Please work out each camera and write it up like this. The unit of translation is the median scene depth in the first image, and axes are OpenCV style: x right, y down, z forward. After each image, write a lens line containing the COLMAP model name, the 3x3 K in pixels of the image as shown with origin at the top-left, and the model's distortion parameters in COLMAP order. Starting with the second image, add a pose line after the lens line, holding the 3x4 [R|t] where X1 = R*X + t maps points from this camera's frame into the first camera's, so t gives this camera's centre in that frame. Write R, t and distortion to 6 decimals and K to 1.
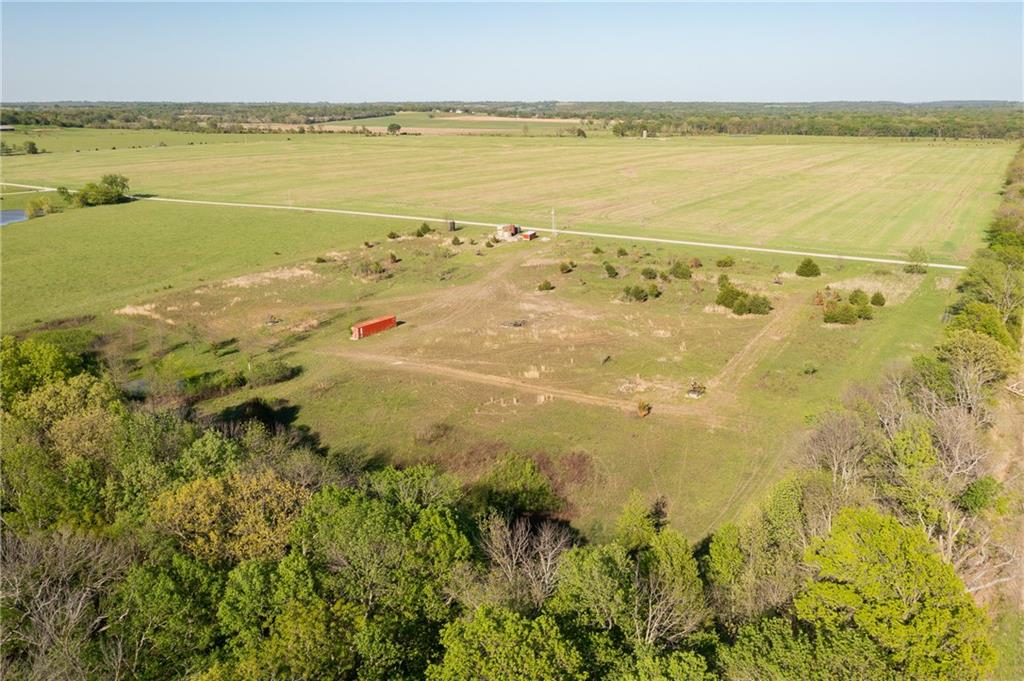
lens RADIAL K [[831.0, 0, 514.8], [0, 831.0, 341.6], [0, 0, 1]] dist [-0.018921, 0.043025]
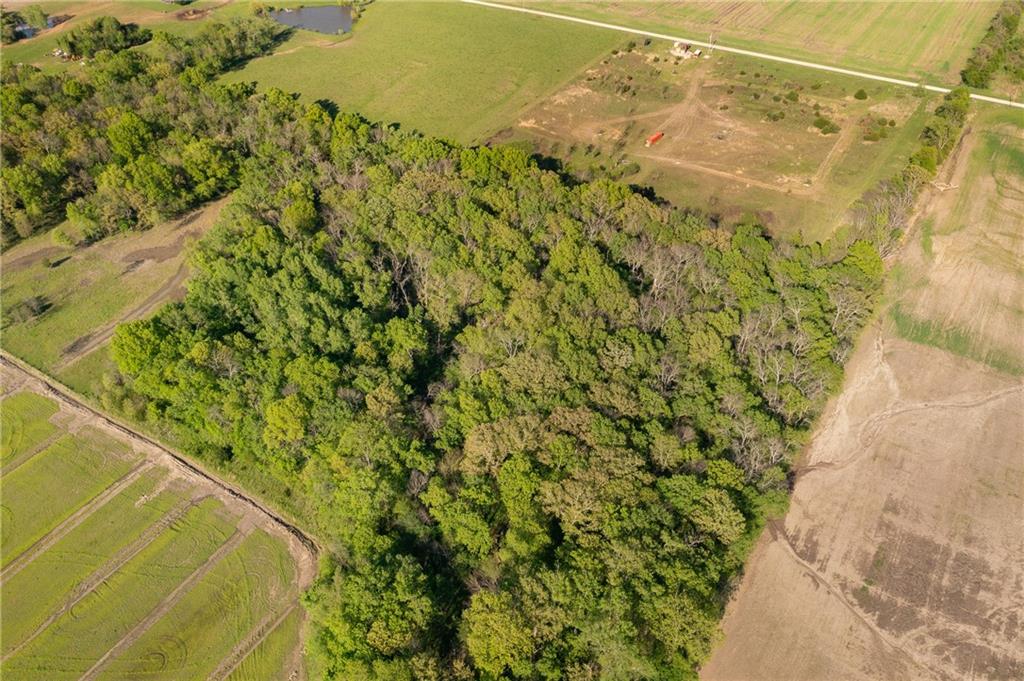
lens RADIAL K [[799.2, 0, 514.8], [0, 799.2, 341.7], [0, 0, 1]] dist [0.003510, 0.007049]
pose [[0.999595, 0.013987, -0.024798, -0.396896], [-0.003252, 0.921396, 0.388611, -0.285159], [0.028285, -0.388373, 0.921068, -0.958280]]
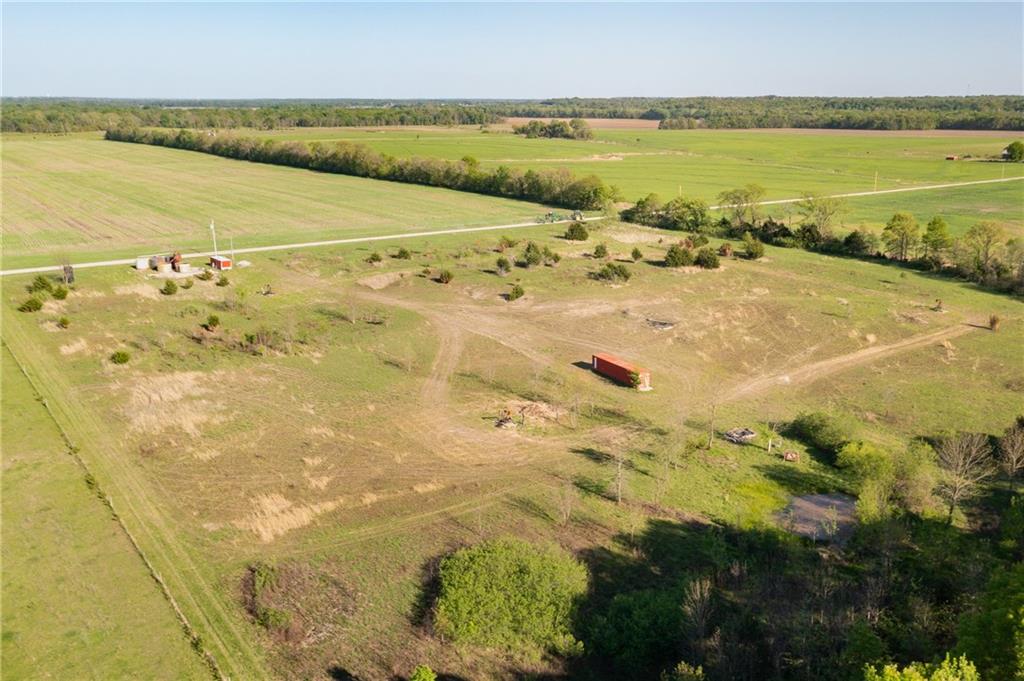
lens RADIAL K [[887.0, 0, 523.8], [0, 887.0, 340.0], [0, 0, 1]] dist [0.035678, 0.019037]
pose [[0.382696, -0.236627, 0.893057, -0.723538], [0.253262, 0.956484, 0.144904, -0.143869], [-0.888483, 0.170723, 0.425971, 0.625681]]
